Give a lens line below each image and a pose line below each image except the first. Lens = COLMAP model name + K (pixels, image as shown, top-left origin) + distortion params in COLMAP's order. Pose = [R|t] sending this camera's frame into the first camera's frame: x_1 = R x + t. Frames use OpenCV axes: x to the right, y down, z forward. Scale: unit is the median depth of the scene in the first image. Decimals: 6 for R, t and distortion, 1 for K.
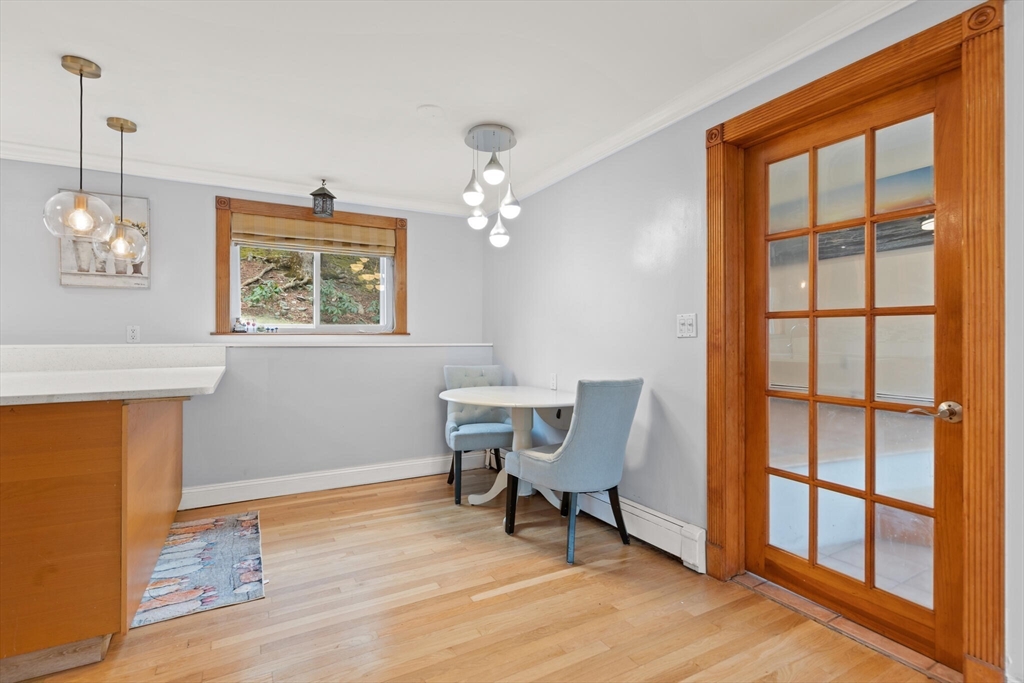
lens RADIAL K [[495.2, 0, 510.4], [0, 495.2, 339.8], [0, 0, 1]] dist [0.000284, 0.000867]
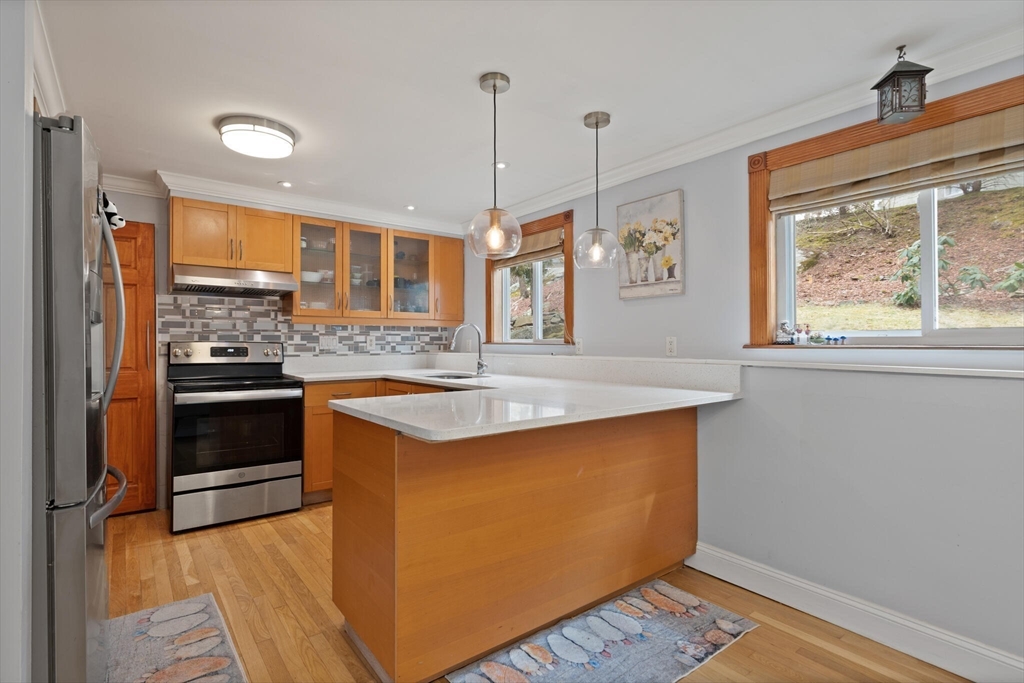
lens RADIAL K [[495.2, 0, 510.4], [0, 495.2, 339.8], [0, 0, 1]] dist [0.000284, 0.000867]
pose [[0.139206, -0.000459, -0.990263, 0.081591], [0.001602, 0.999999, -0.000239, -0.023817], [0.990262, -0.001554, 0.139207, 0.594444]]
